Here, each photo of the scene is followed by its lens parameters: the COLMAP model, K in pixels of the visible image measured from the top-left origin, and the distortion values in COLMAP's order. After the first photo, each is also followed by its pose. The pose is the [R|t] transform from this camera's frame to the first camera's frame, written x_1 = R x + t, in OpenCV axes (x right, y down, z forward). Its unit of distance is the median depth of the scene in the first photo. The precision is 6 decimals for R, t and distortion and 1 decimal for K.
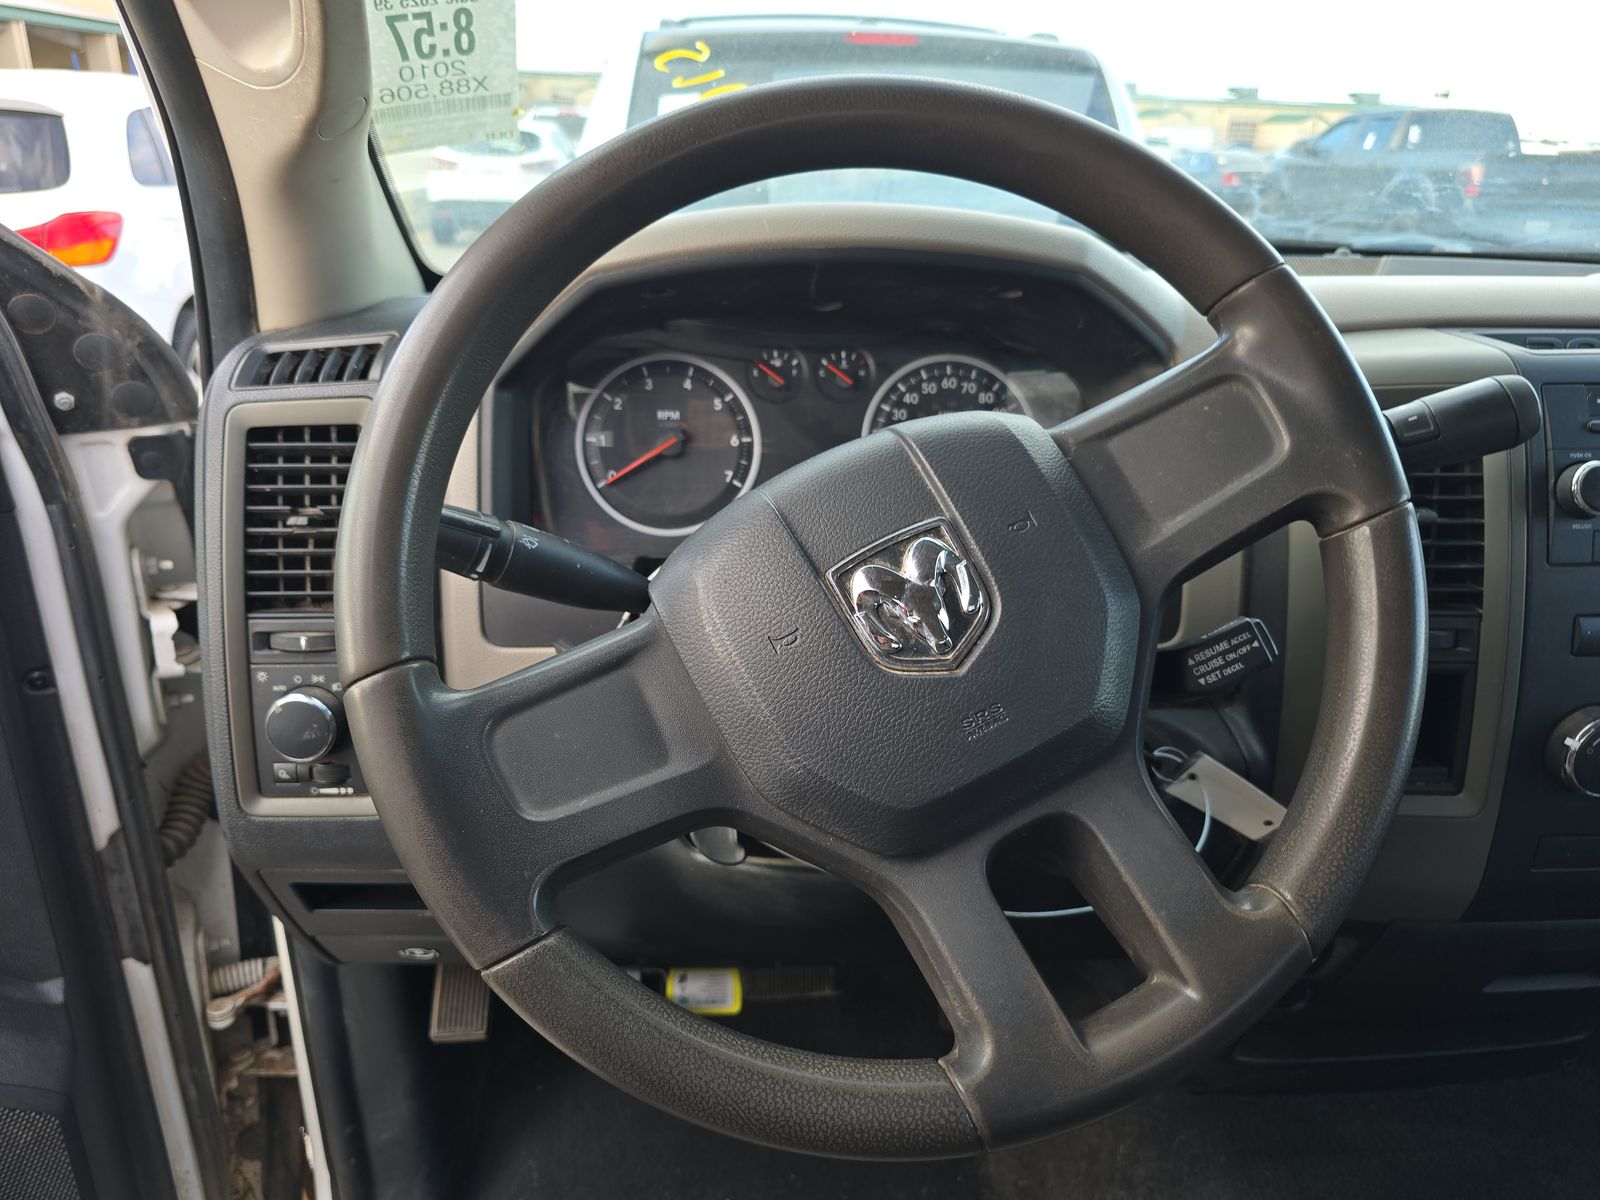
lens RADIAL K [[1061.9, 0, 800.0], [0, 1061.9, 600.0], [0, 0, 1]] dist [0.012894, -0.027141]
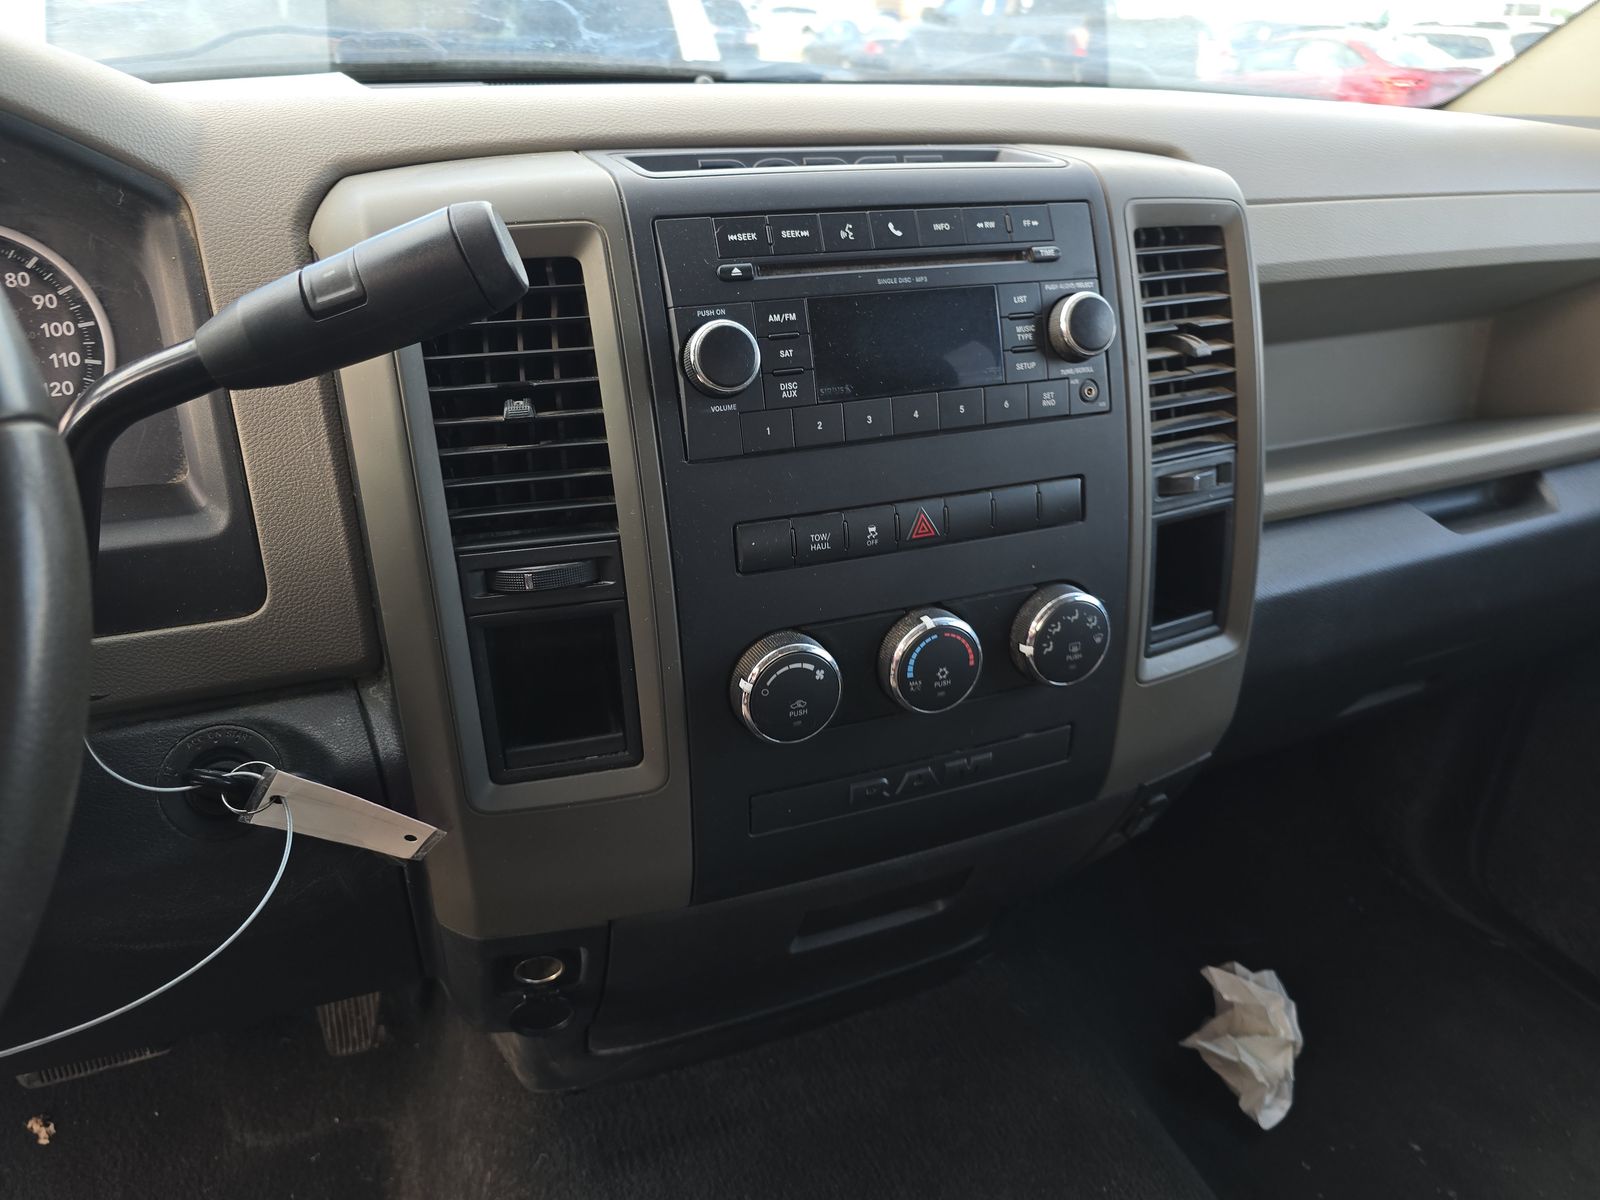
lens RADIAL K [[1061.9, 0, 800.0], [0, 1061.9, 600.0], [0, 0, 1]] dist [0.012894, -0.027141]
pose [[0.958564, -0.130228, 0.253369, 0.469275], [0.103800, 0.987919, 0.115073, -0.011875], [-0.265294, -0.084005, 0.960501, 0.193684]]
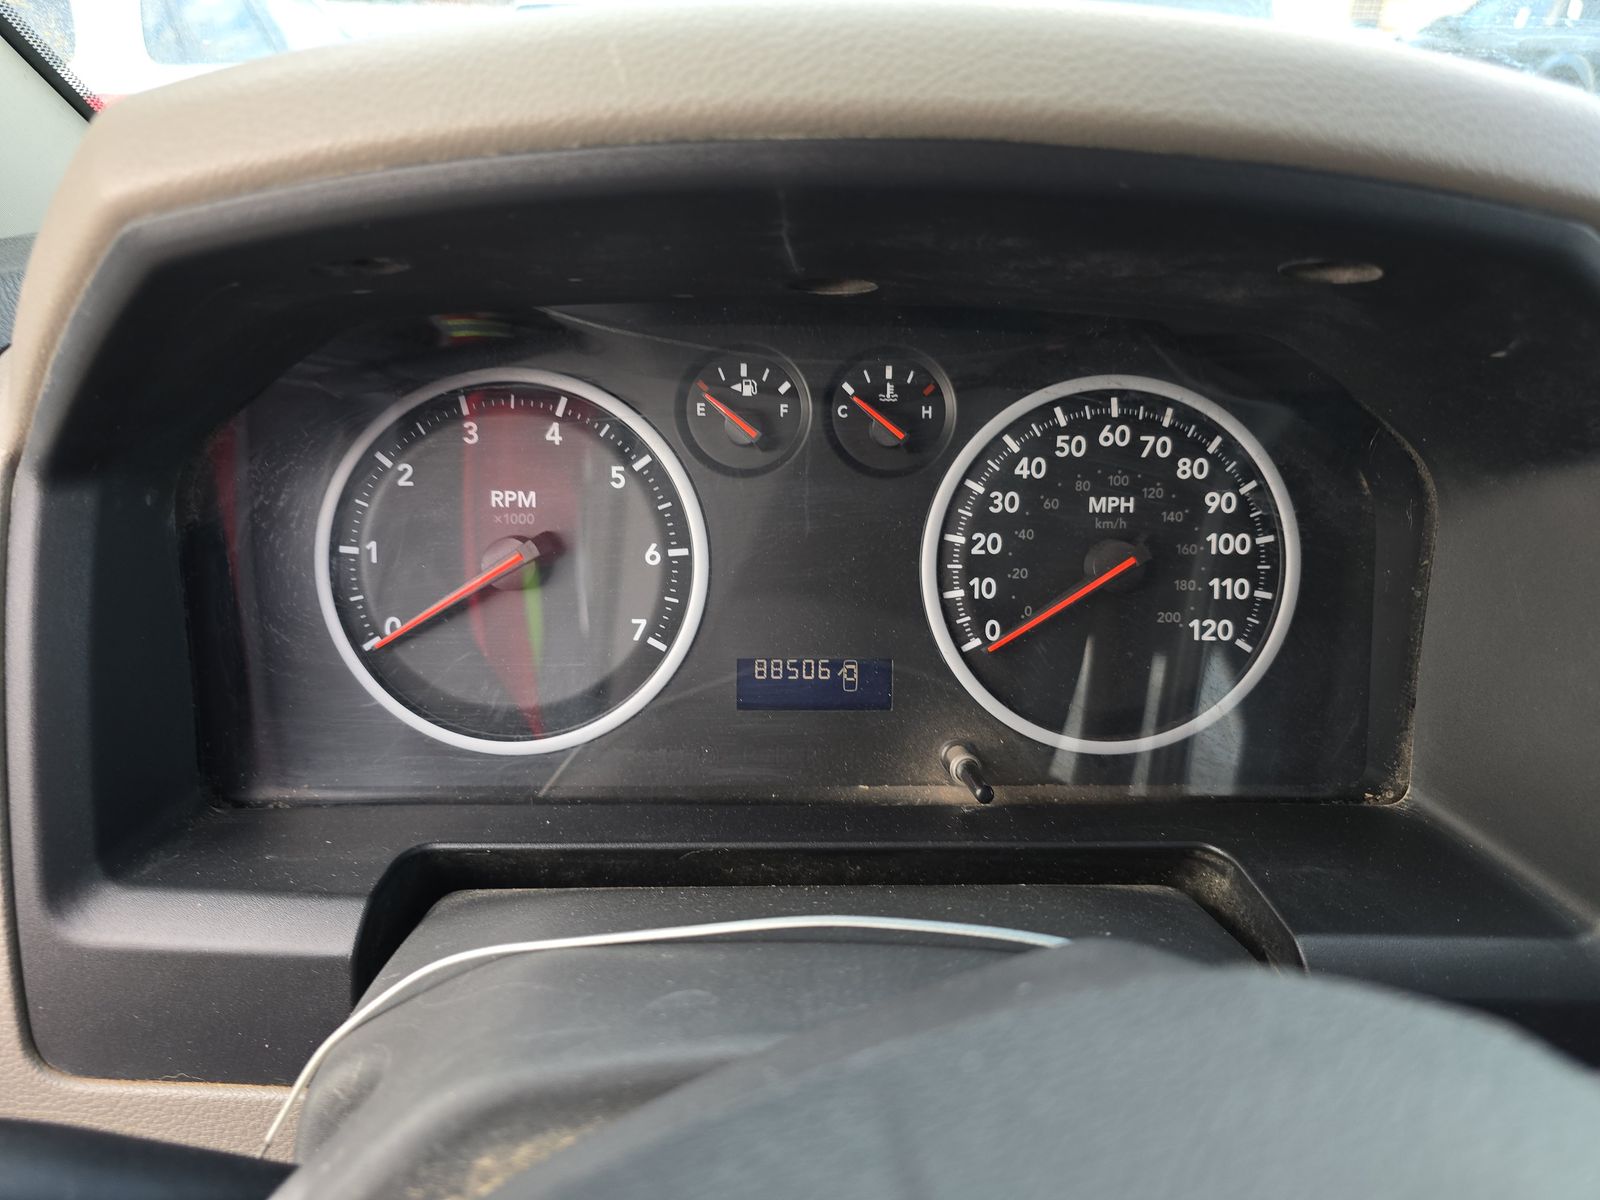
lens RADIAL K [[1109.4, 0, 800.0], [0, 1109.4, 600.0], [0, 0, 1]] dist [0.013870, -0.034617]
pose [[0.997871, 0.029134, -0.058348, 0.033529], [-0.024624, 0.996759, 0.076581, -0.169023], [0.060390, -0.074981, 0.995355, 0.508354]]
